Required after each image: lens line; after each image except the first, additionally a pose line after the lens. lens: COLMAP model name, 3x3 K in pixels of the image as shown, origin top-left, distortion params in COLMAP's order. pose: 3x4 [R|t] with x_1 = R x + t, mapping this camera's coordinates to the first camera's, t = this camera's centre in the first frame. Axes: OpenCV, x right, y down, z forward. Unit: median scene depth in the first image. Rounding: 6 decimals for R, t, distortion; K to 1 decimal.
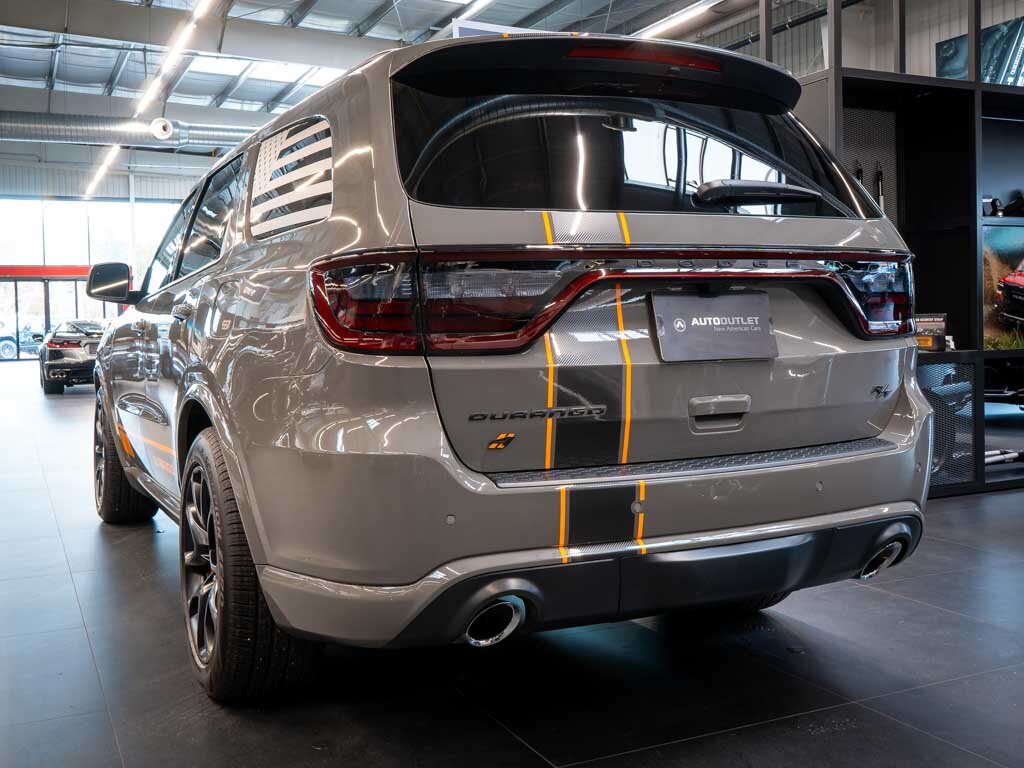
lens RADIAL K [[1107.6, 0, 507.8], [0, 1107.6, 387.6], [0, 0, 1]] dist [0.014272, 0.000000]
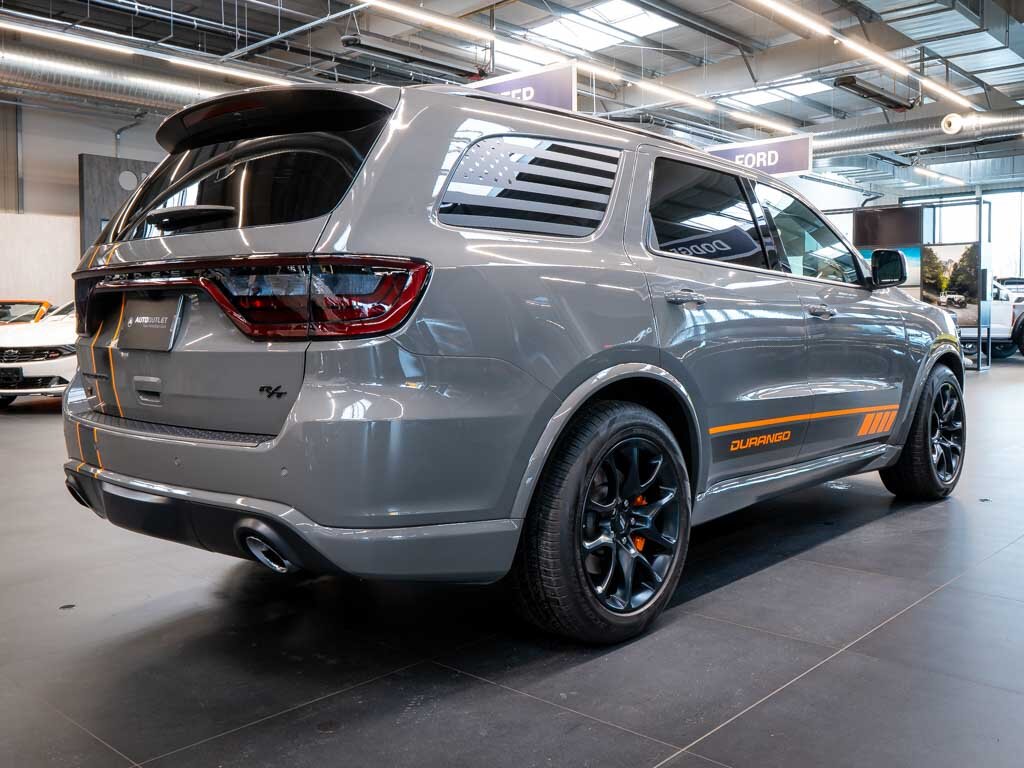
lens RADIAL K [[984.3, 0, 507.5], [0, 984.3, 385.6], [0, 0, 1]] dist [0.023043, 0.000000]
pose [[0.367245, 0.092946, -0.925469, 1.507097], [-0.057455, 0.995361, 0.077166, -0.102243], [0.928348, 0.024834, 0.370882, 1.015348]]
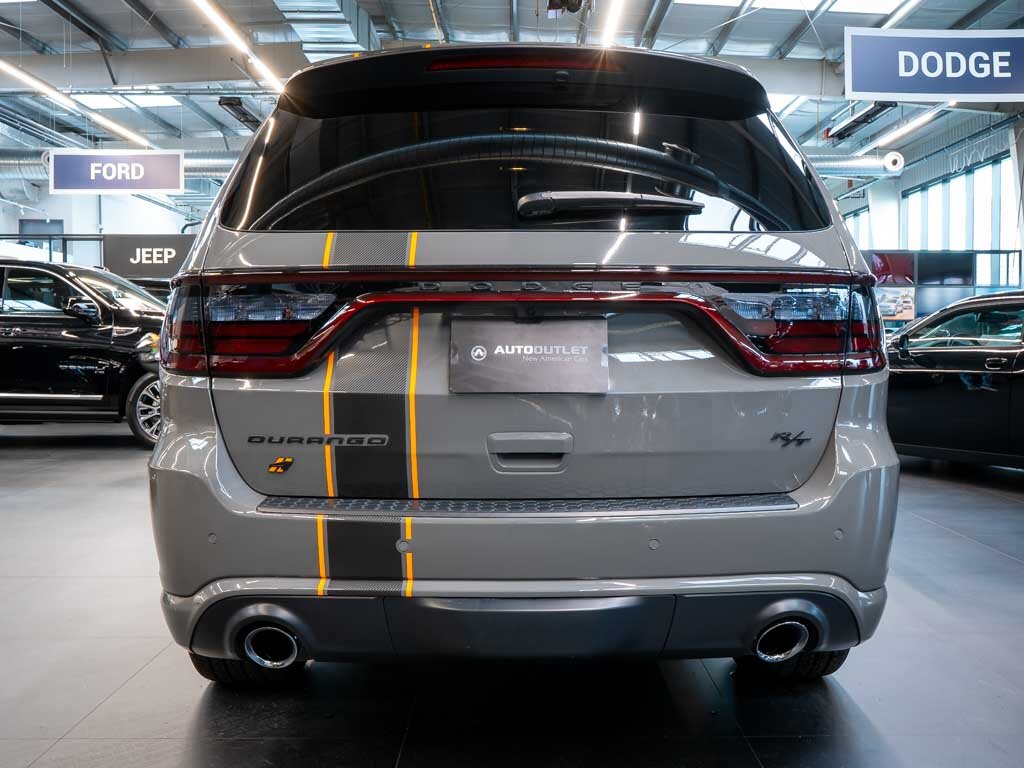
lens RADIAL K [[1020.5, 0, 532.8], [0, 1020.5, 409.0], [0, 0, 1]] dist [0.014447, 0.000000]
pose [[0.907087, 0.054017, -0.417462, 0.565854], [-0.046904, 0.998527, 0.027287, -0.036335], [0.418321, -0.005171, 0.908285, 0.260003]]
